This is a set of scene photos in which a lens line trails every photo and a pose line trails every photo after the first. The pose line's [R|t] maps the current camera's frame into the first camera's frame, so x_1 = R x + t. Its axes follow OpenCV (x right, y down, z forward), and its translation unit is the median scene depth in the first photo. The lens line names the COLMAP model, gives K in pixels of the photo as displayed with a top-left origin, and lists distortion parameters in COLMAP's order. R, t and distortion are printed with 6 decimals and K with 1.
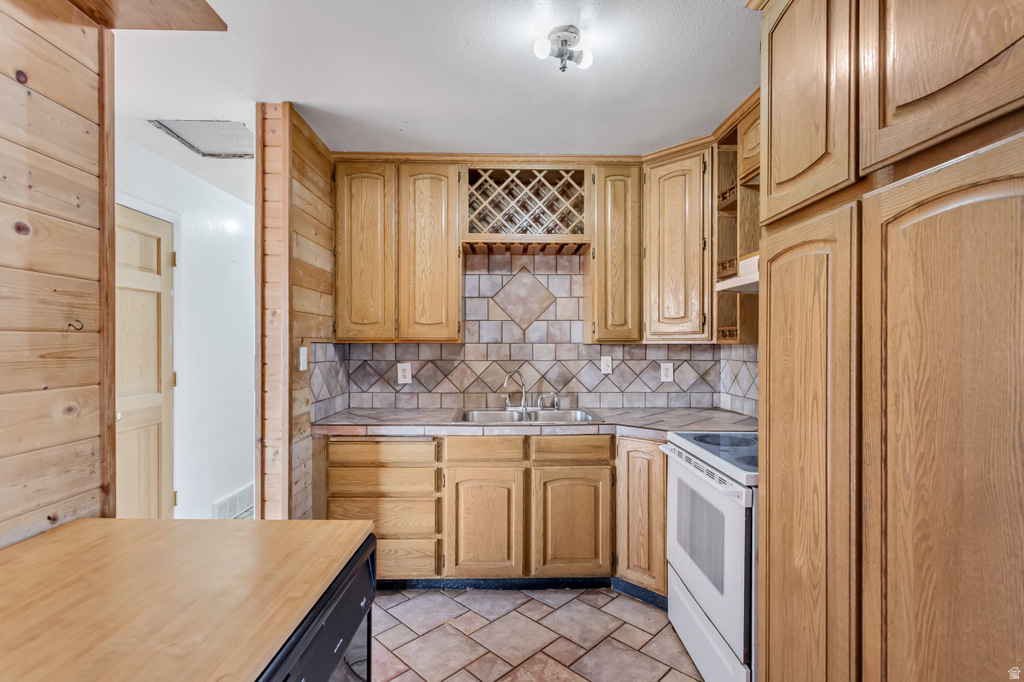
lens RADIAL K [[473.0, 0, 510.2], [0, 473.0, 347.8], [0, 0, 1]] dist [0.005234, -0.001433]
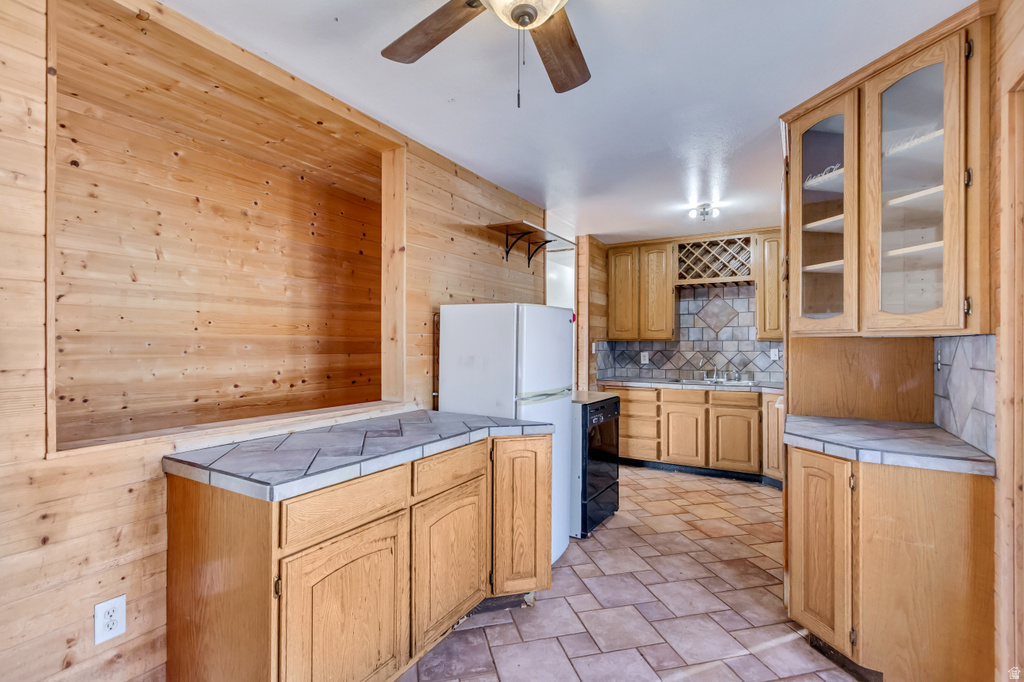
lens RADIAL K [[473.0, 0, 515.0], [0, 473.0, 342.1], [0, 0, 1]] dist [0.005234, -0.001433]
pose [[0.856811, -0.003873, -0.515616, 0.322534], [-0.003258, 0.999911, -0.012924, 0.021301], [0.515620, 0.012753, 0.856722, -0.907084]]
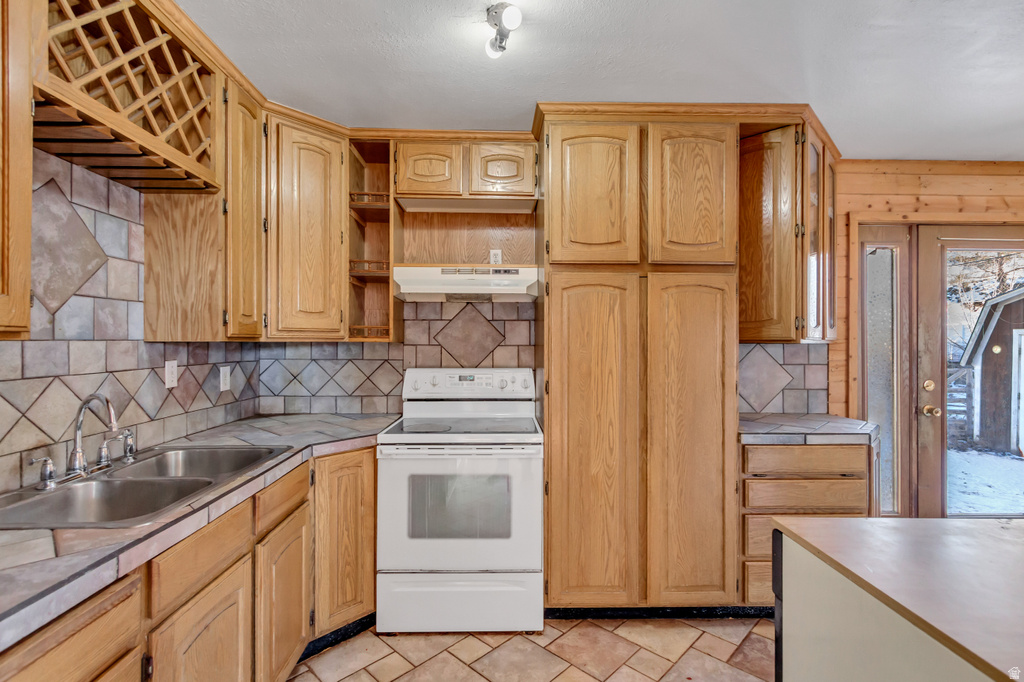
lens RADIAL K [[473.0, 0, 513.1], [0, 473.0, 342.1], [0, 0, 1]] dist [0.005234, -0.001433]
pose [[-0.011360, -0.001817, 0.999934, -0.525186], [0.005369, 0.999984, 0.001878, -0.007601], [-0.999921, 0.005390, -0.011350, 0.631797]]
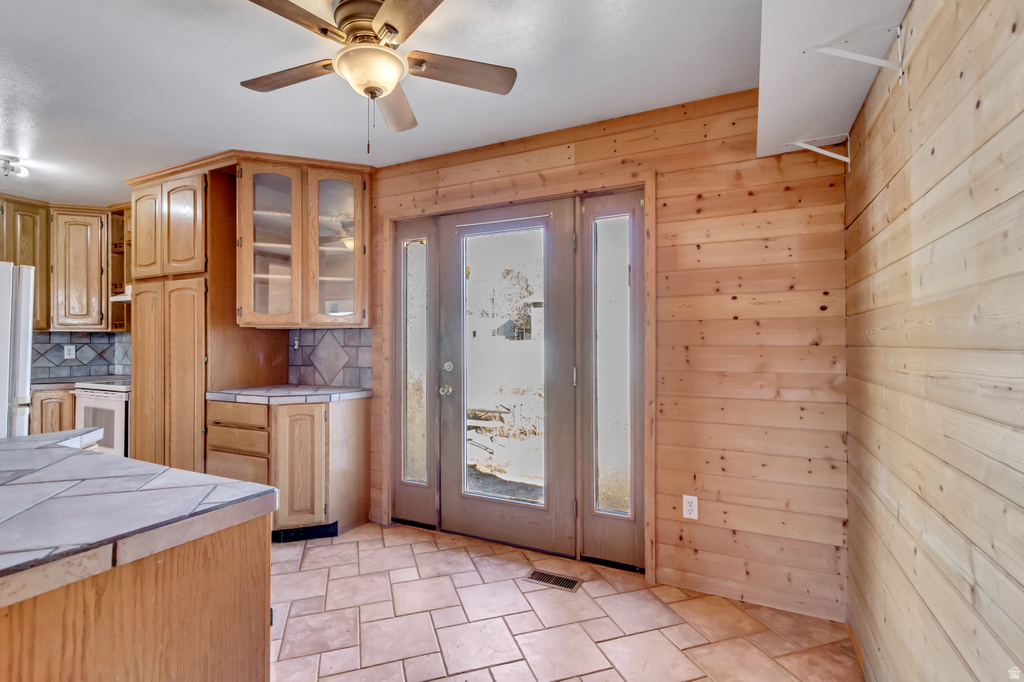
lens RADIAL K [[473.0, 0, 510.7], [0, 473.0, 337.9], [0, 0, 1]] dist [0.005234, -0.001433]
pose [[0.449727, 0.003496, 0.893159, -0.406280], [0.010408, 0.999904, -0.009155, 0.042208], [-0.893105, 0.013413, 0.449648, -0.967663]]
